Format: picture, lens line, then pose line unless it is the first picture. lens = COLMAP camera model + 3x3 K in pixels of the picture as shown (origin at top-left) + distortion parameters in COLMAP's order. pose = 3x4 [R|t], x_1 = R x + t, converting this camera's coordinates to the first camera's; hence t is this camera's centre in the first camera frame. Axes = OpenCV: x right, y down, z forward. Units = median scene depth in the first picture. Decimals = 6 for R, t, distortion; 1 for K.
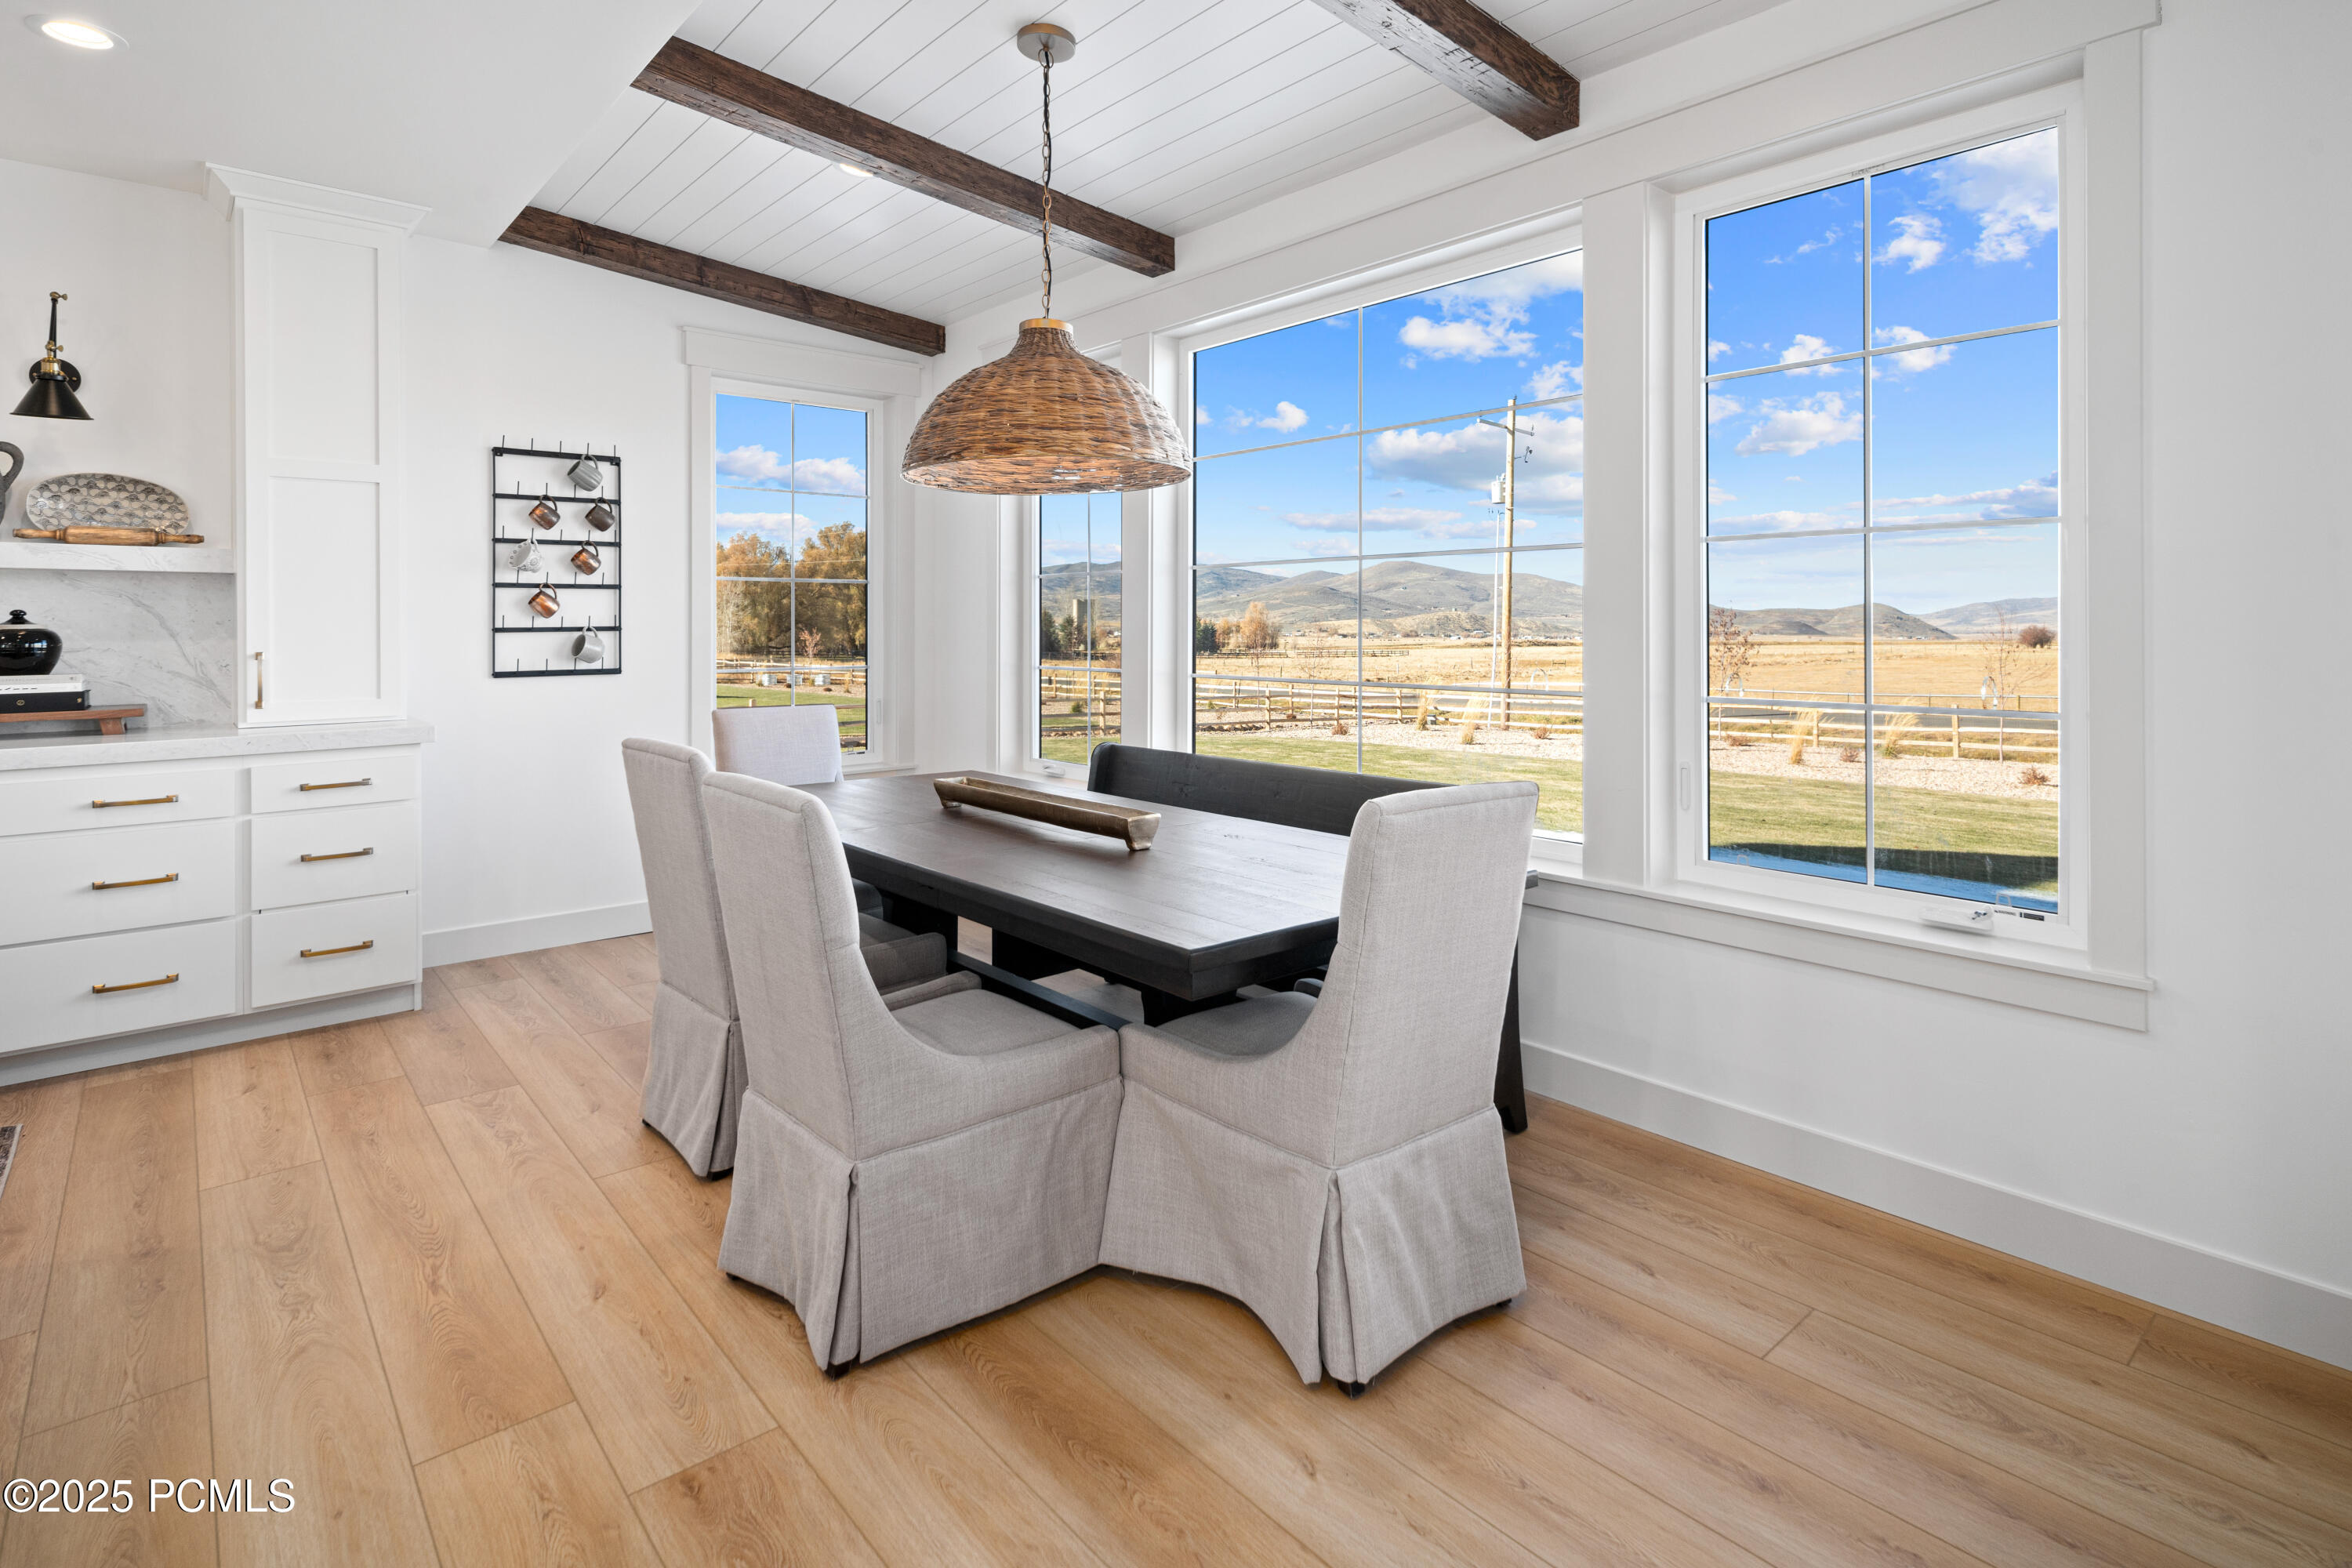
lens RADIAL K [[1158.3, 0, 1174.8], [0, 1158.3, 624.0], [0, 0, 1]] dist [0.004357, -0.000076]
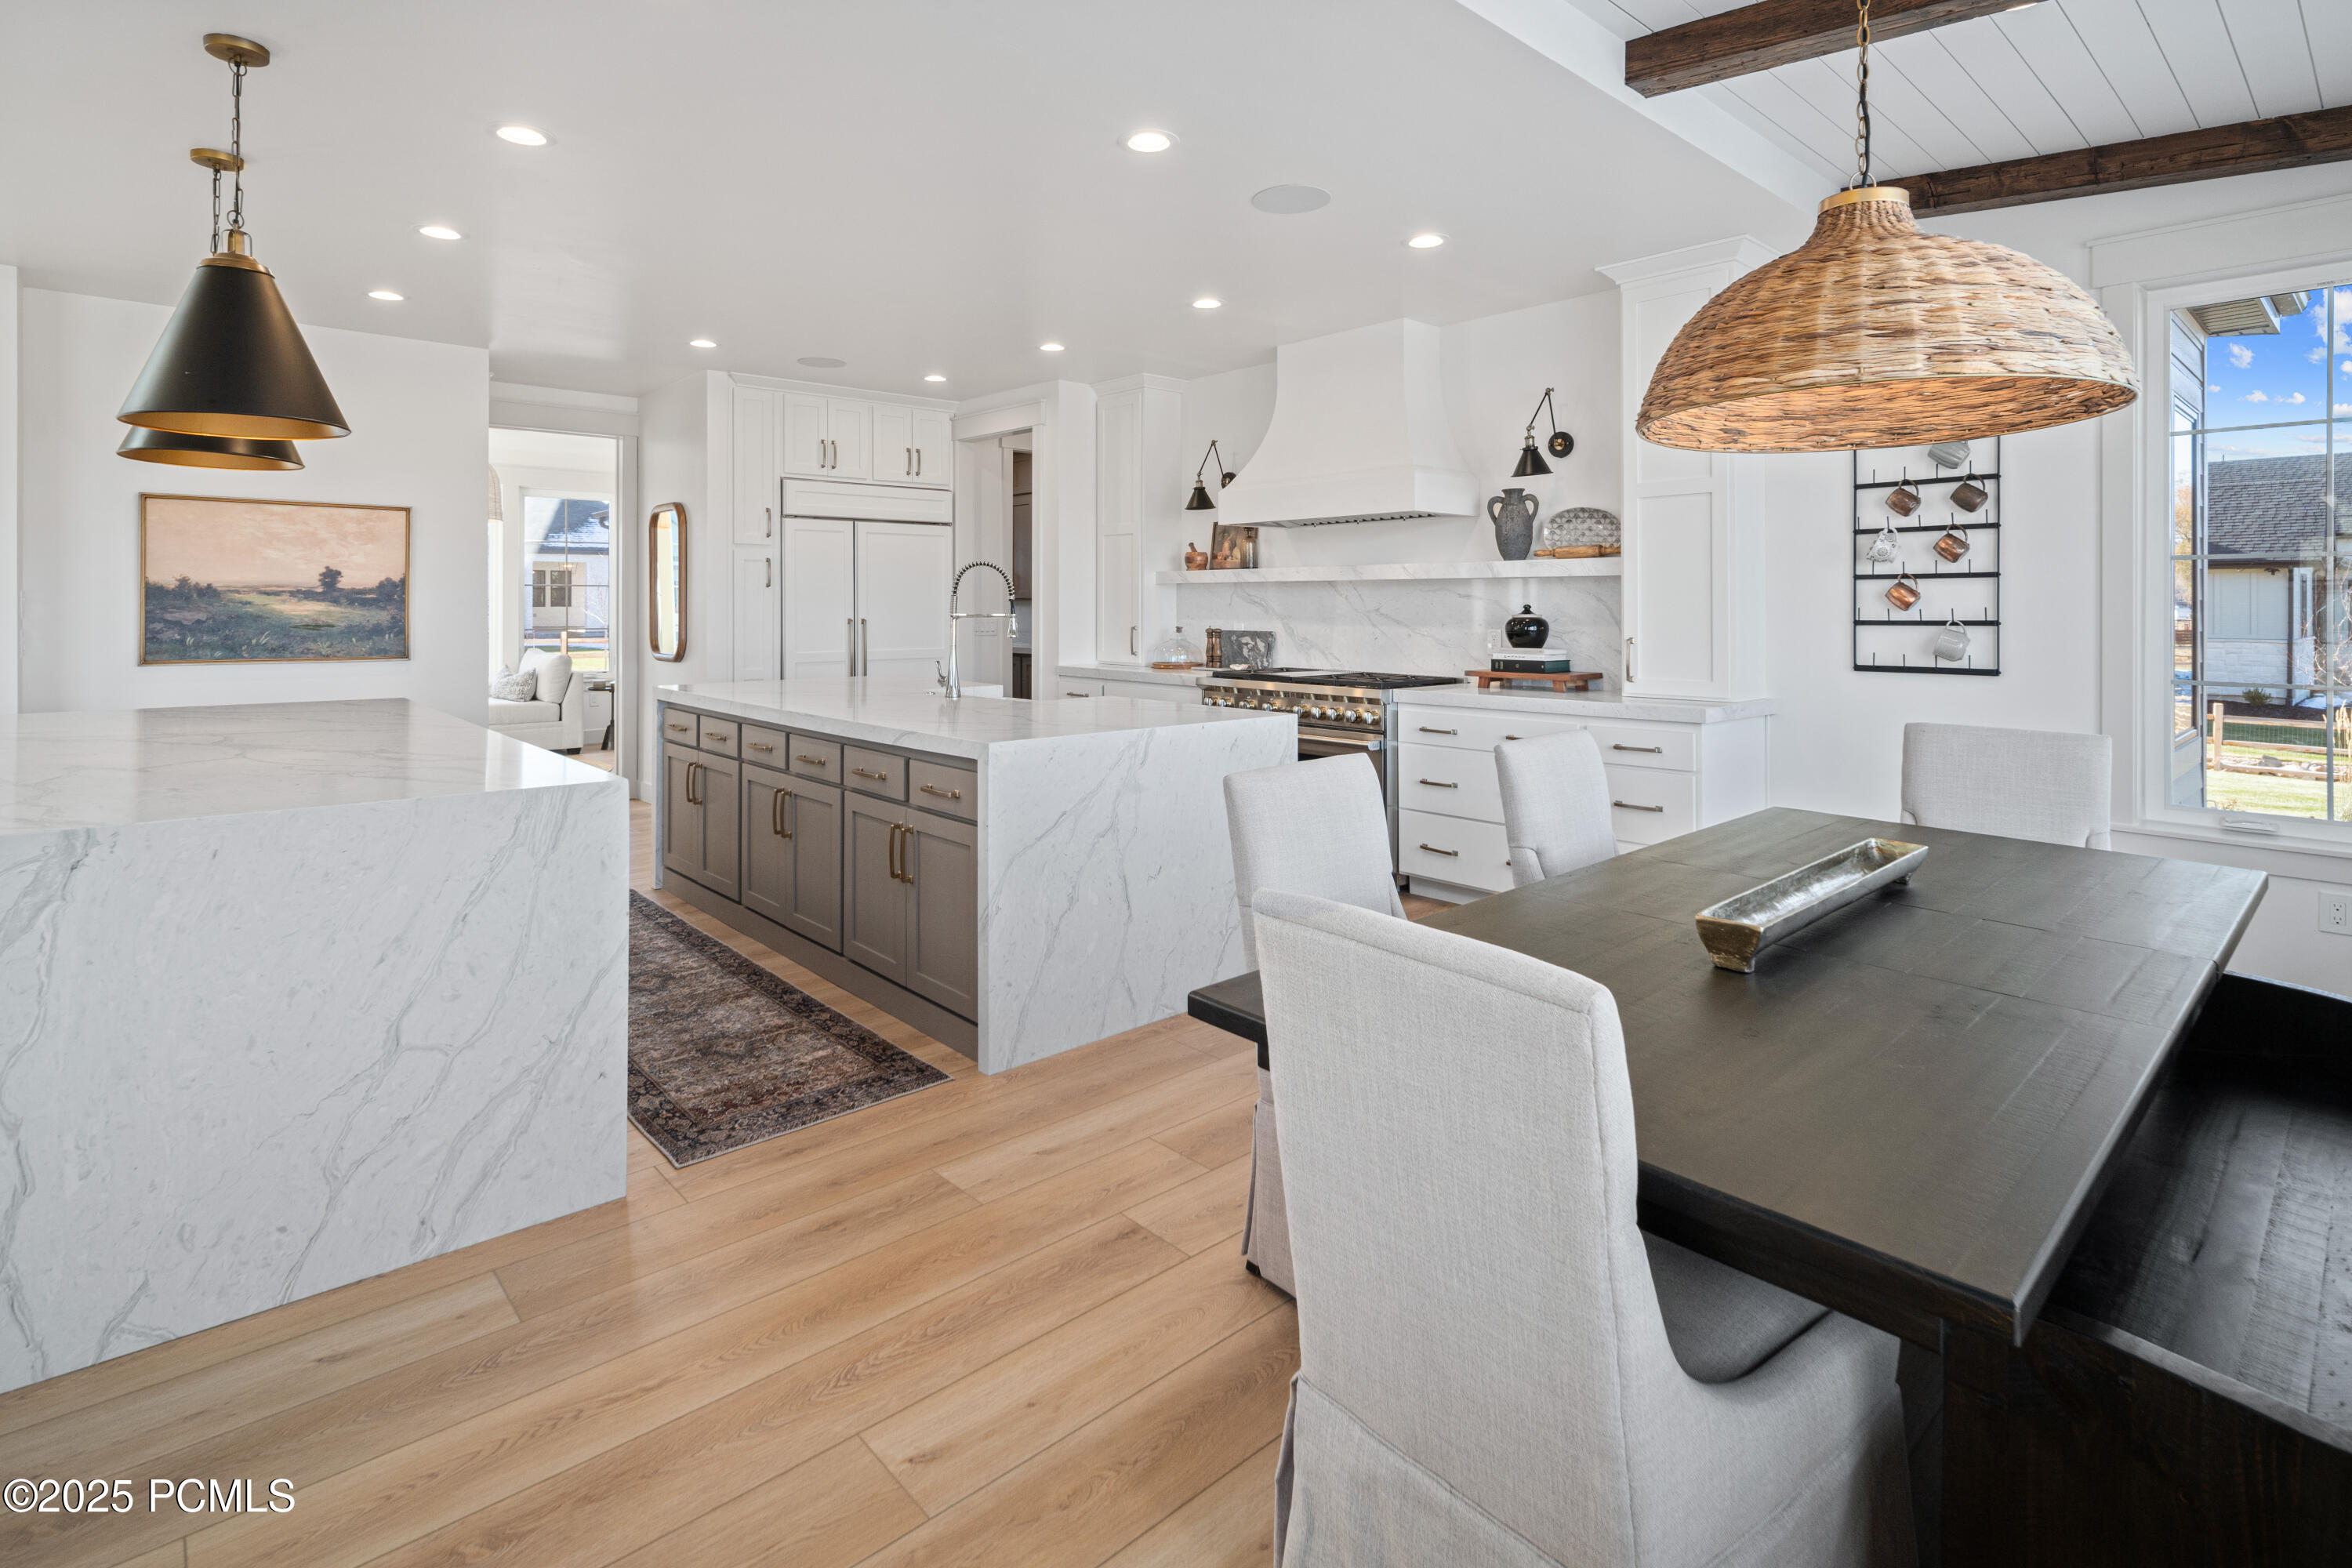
lens RADIAL K [[1150.4, 0, 1172.7], [0, 1150.4, 606.2], [0, 0, 1]] dist [0.000553, 0.000114]
pose [[0.021527, 0.005545, -0.999753, 0.377744], [0.000217, 0.999985, 0.005551, -0.014118], [0.999768, -0.000337, 0.021526, 0.389123]]
